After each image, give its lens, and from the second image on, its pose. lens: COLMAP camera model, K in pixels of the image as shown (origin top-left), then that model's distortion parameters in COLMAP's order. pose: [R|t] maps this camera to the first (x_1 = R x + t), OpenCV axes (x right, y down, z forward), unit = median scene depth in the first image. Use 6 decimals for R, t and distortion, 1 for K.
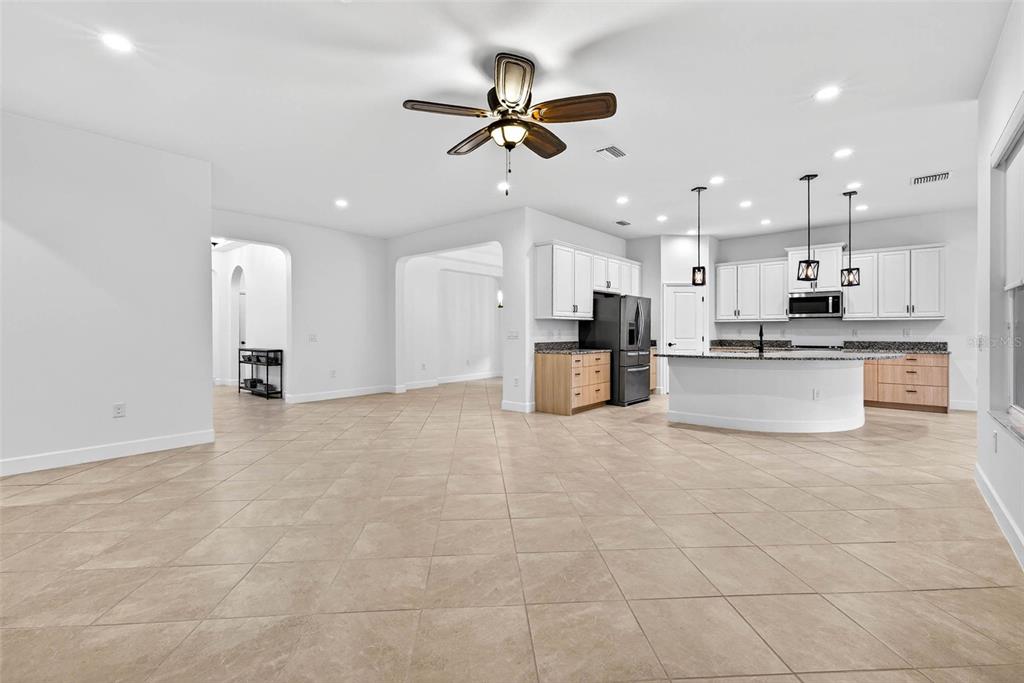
lens RADIAL K [[425.6, 0, 513.9], [0, 425.6, 329.1], [0, 0, 1]] dist [-0.004037, -0.000163]
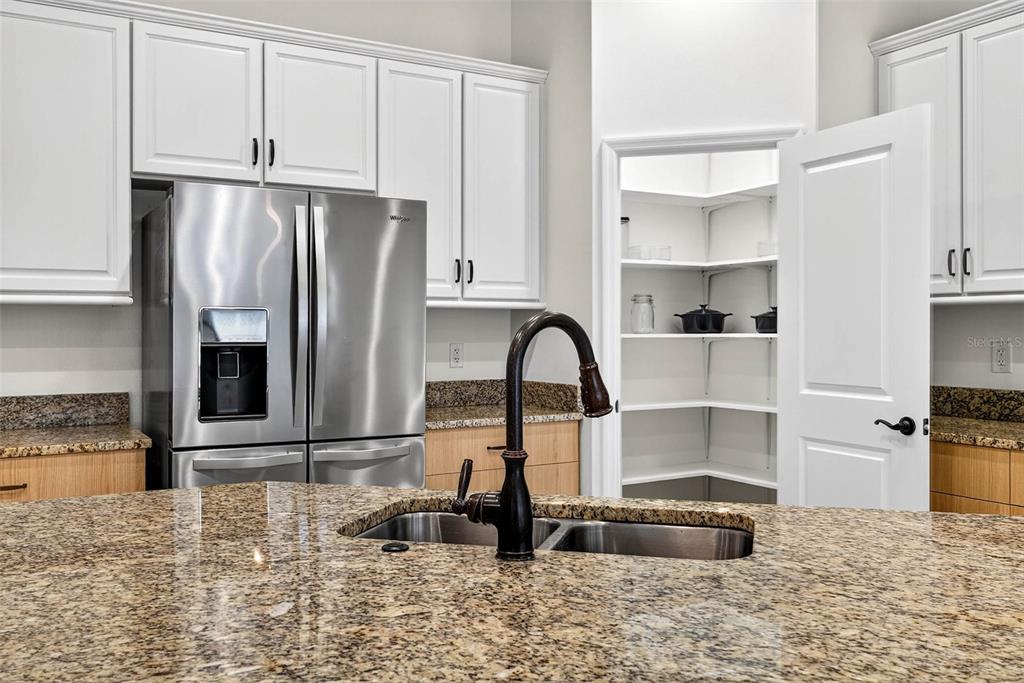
lens RADIAL K [[853.0, 0, 509.0], [0, 853.0, 339.3], [0, 0, 1]] dist [-0.004862, -0.001629]
pose [[0.944979, -0.000909, -0.327130, 0.527957], [0.006619, 0.999845, 0.016344, -0.009392], [0.327064, -0.017610, 0.944838, 0.626689]]
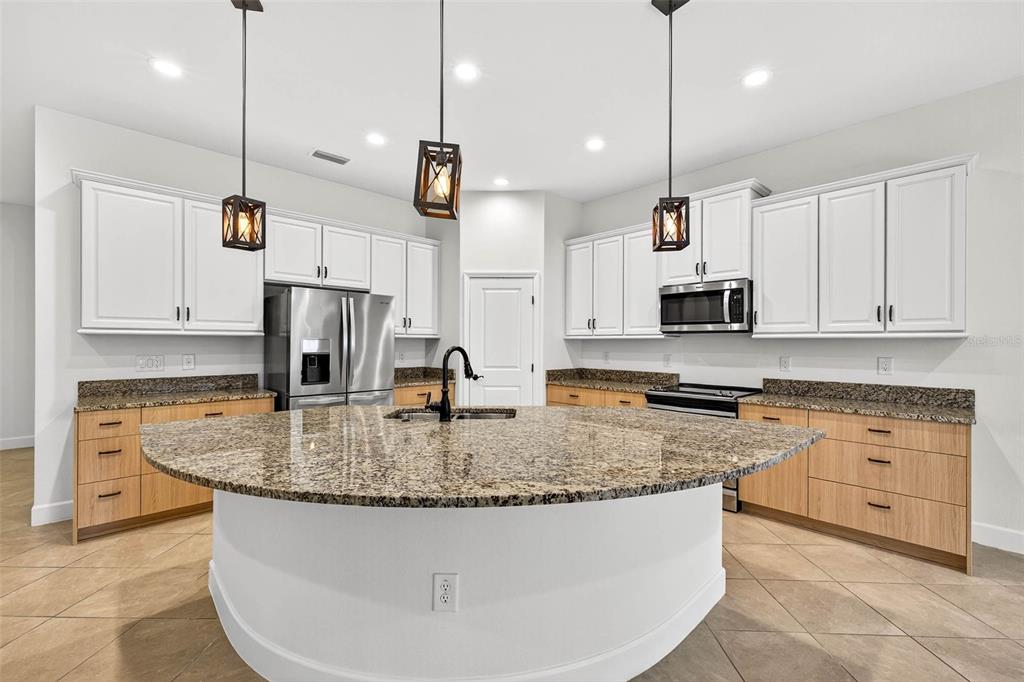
lens RADIAL K [[425.6, 0, 512.0], [0, 425.6, 341.1], [0, 0, 1]] dist [-0.004037, -0.000163]
pose [[0.996029, 0.002824, -0.088983, 0.545112], [-0.002494, 0.999990, 0.003819, -0.018481], [0.088993, -0.003582, 0.996026, 0.486540]]
